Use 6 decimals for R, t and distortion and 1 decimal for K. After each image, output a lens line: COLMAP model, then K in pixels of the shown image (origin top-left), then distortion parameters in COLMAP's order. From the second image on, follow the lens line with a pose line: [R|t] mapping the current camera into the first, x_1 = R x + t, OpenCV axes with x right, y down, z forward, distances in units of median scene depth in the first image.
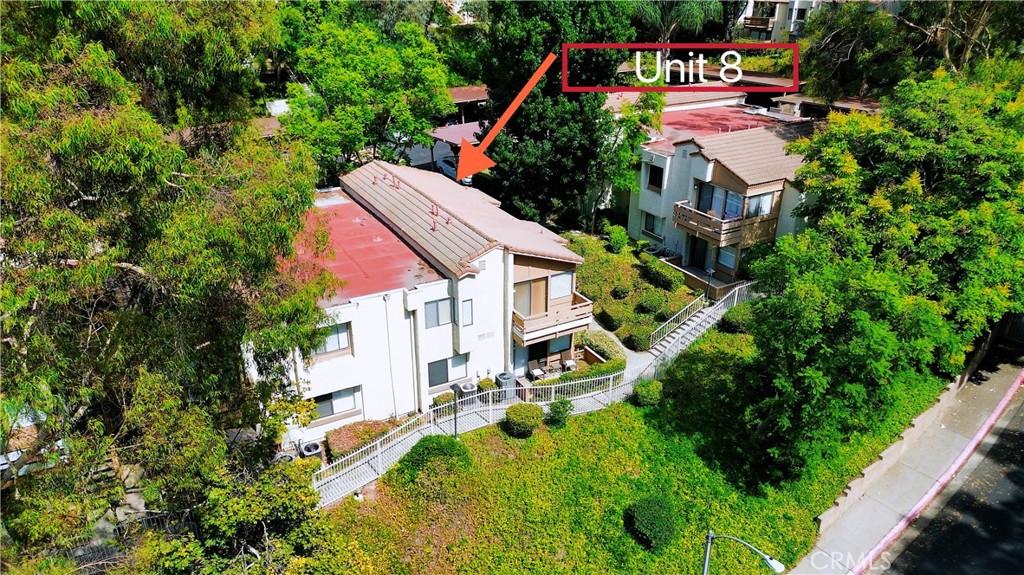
lens RADIAL K [[715.9, 0, 511.1], [0, 715.9, 288.0], [0, 0, 1]] dist [0.029722, -0.018423]
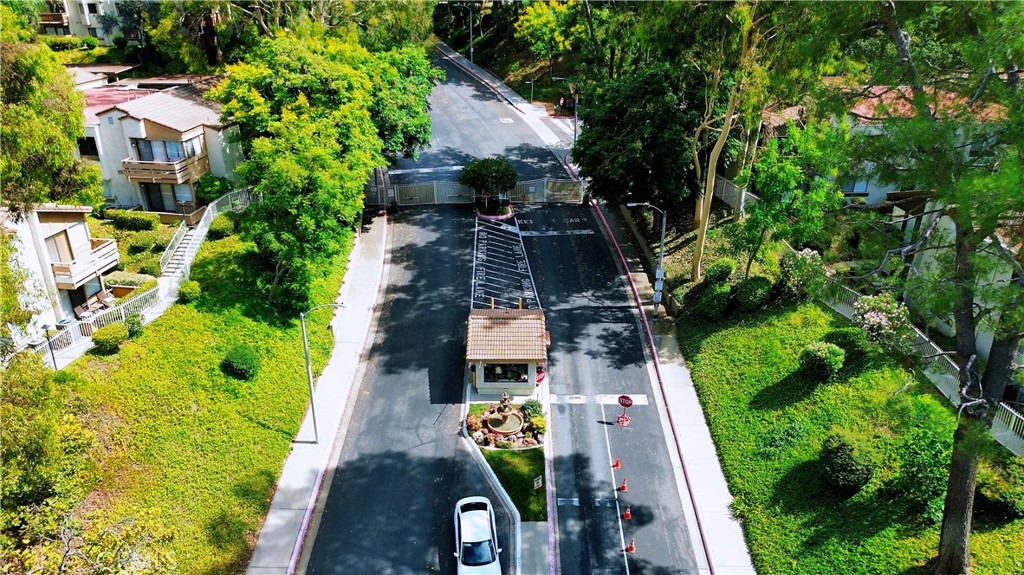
lens RADIAL K [[715.9, 0, 509.7], [0, 715.9, 286.1], [0, 0, 1]] dist [0.029722, -0.018423]
pose [[0.598536, -0.328014, 0.730863, -0.377274], [0.329139, 0.932461, 0.148945, 0.123921], [-0.730357, 0.151407, 0.666074, -0.265233]]
